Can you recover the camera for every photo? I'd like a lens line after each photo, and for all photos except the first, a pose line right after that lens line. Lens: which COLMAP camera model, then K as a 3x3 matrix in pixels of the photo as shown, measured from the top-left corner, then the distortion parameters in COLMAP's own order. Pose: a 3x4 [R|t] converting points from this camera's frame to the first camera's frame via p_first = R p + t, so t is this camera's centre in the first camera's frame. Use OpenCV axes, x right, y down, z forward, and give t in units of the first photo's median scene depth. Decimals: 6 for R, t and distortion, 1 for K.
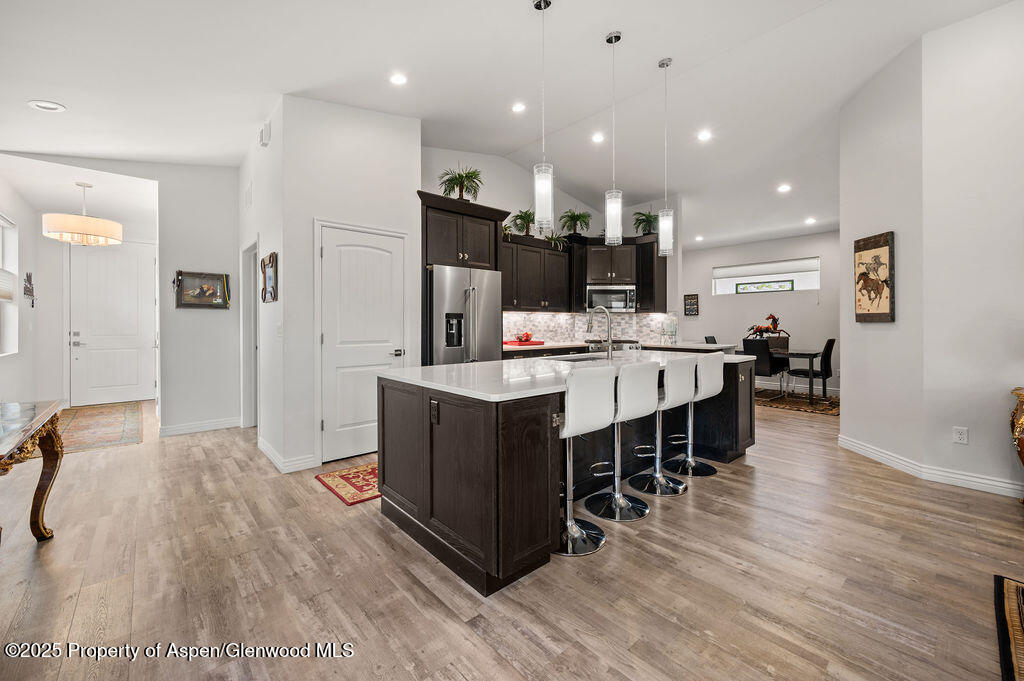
lens RADIAL K [[410.1, 0, 511.0], [0, 410.1, 324.5], [0, 0, 1]] dist [0.000100, -0.000092]
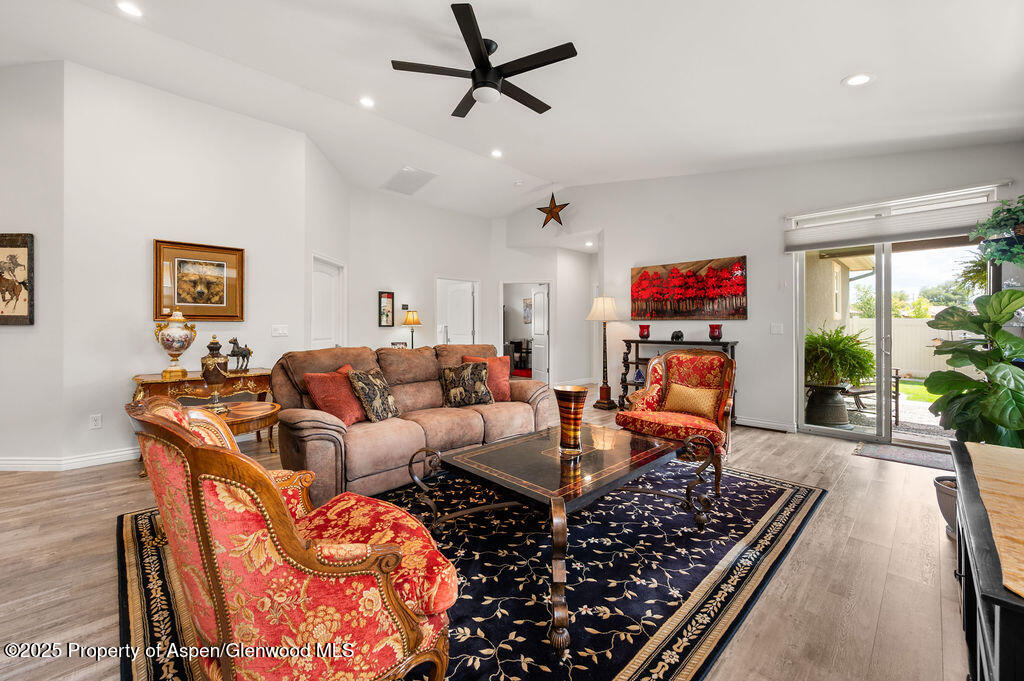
lens RADIAL K [[410.1, 0, 511.0], [0, 410.1, 324.5], [0, 0, 1]] dist [0.000100, -0.000092]
pose [[-0.045213, 0.006148, 0.998958, -0.090030], [-0.000186, 0.999981, -0.006163, -0.000870], [-0.998977, -0.000464, -0.045211, -0.091397]]
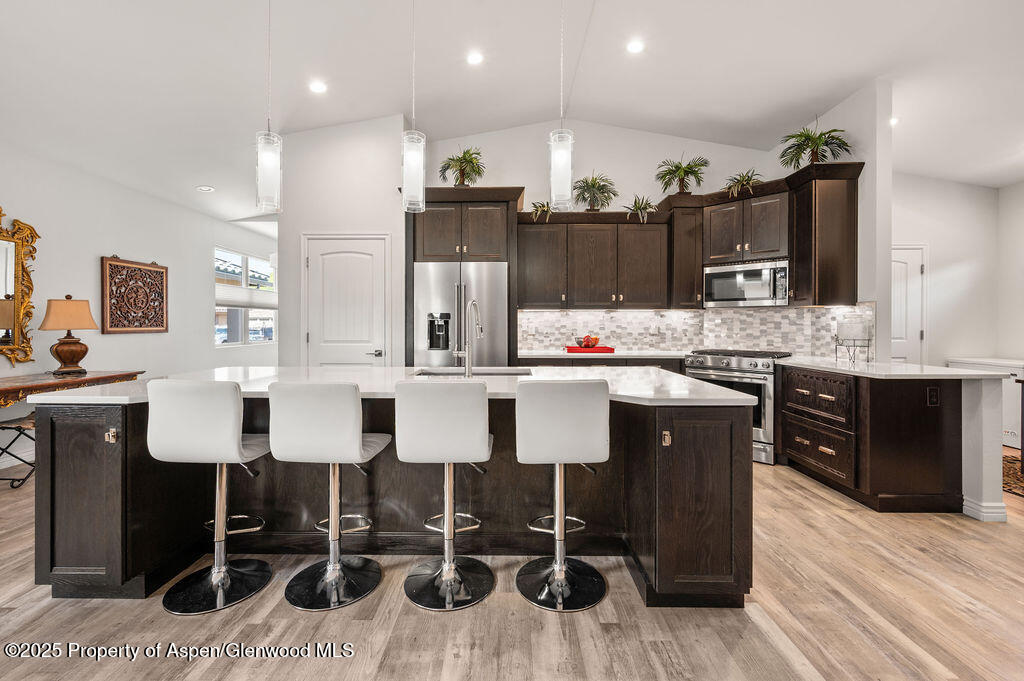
lens RADIAL K [[416.9, 0, 506.9], [0, 416.9, 326.6], [0, 0, 1]] dist [-0.000221, -0.000064]
pose [[0.739855, 0.003174, -0.672759, 0.583035], [-0.002343, 0.999995, 0.002141, 0.000735], [0.672762, -0.000008, 0.739859, 0.404334]]
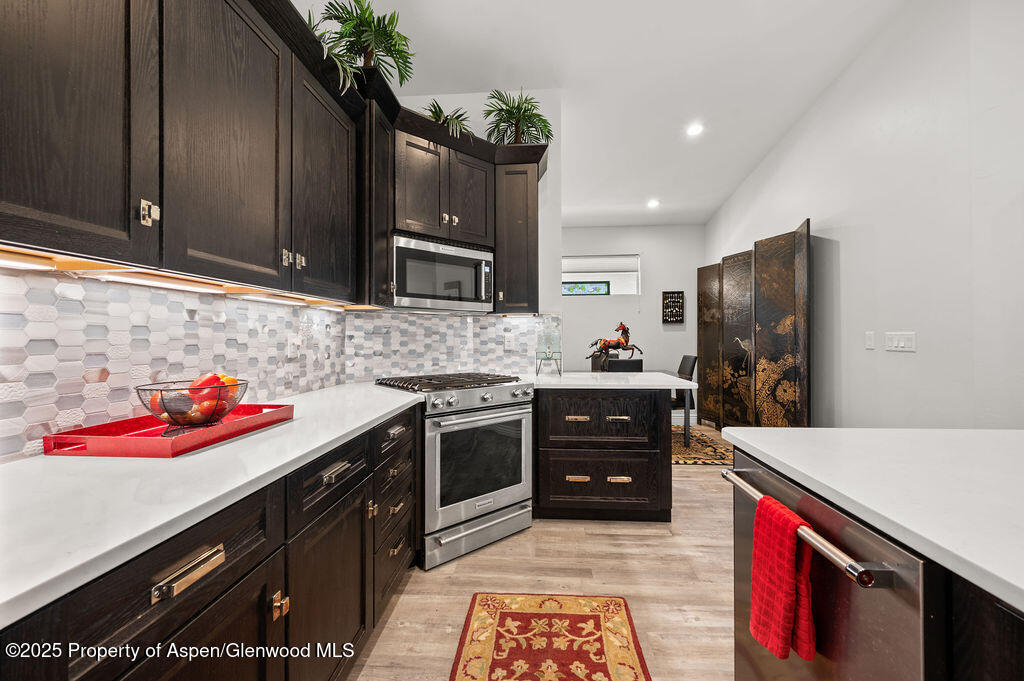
lens RADIAL K [[406.8, 0, 511.8], [0, 406.8, 337.9], [0, 0, 1]] dist [0.000034, 0.000022]
pose [[0.714958, -0.003895, 0.699157, 0.000960], [0.005653, 0.999984, -0.000211, 0.000046], [-0.699145, 0.004103, 0.714969, 0.945615]]
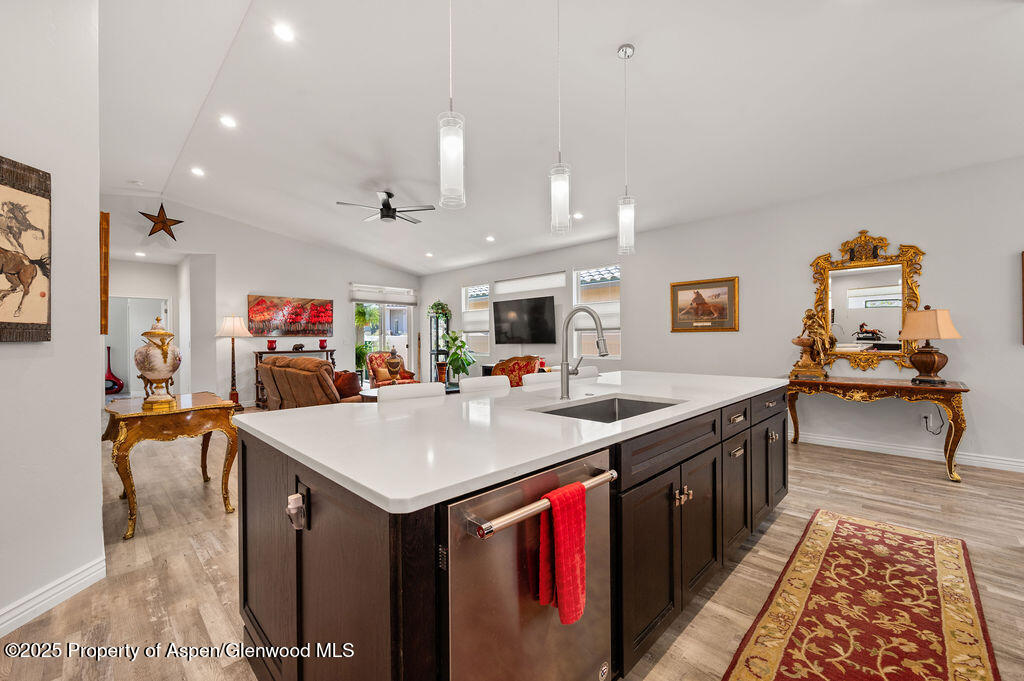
lens RADIAL K [[414.9, 0, 513.4], [0, 414.9, 338.8], [0, 0, 1]] dist [-0.000607, -0.000093]
pose [[-0.997474, 0.011890, -0.070035, 0.273123], [0.011880, 0.999929, 0.000567, -0.001587], [0.070037, -0.000266, -0.997544, 1.221764]]
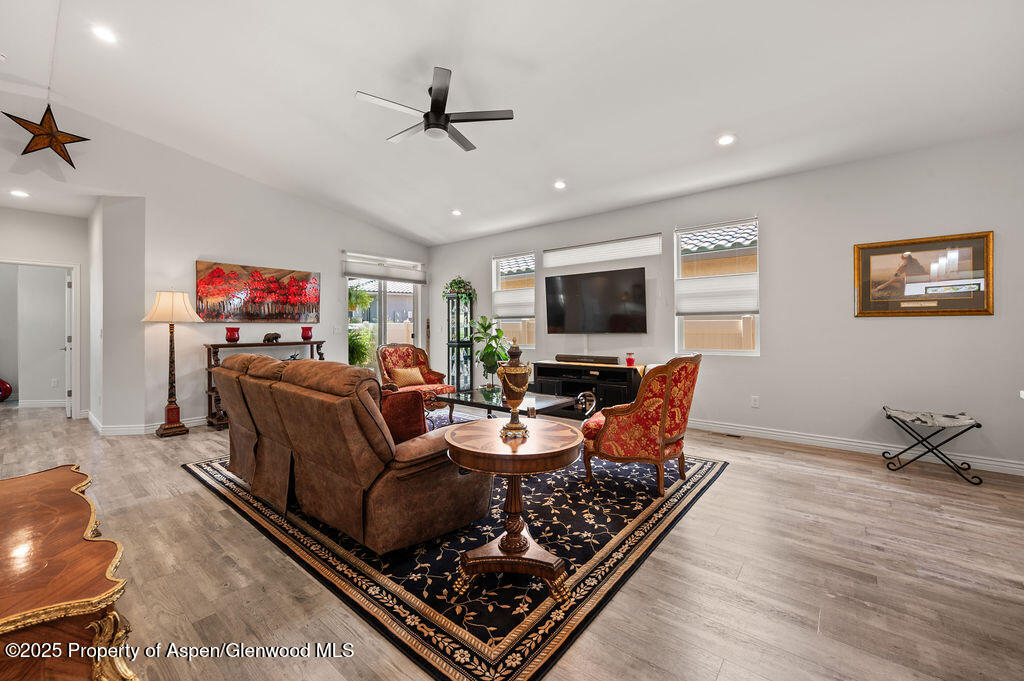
lens RADIAL K [[410.1, 0, 511.0], [0, 410.1, 324.5], [0, 0, 1]] dist [0.000100, -0.000092]
pose [[-0.988224, 0.008371, -0.152784, 0.545871], [0.009352, 0.999940, -0.005706, -0.001435], [0.152727, -0.007067, -0.988243, 0.712648]]
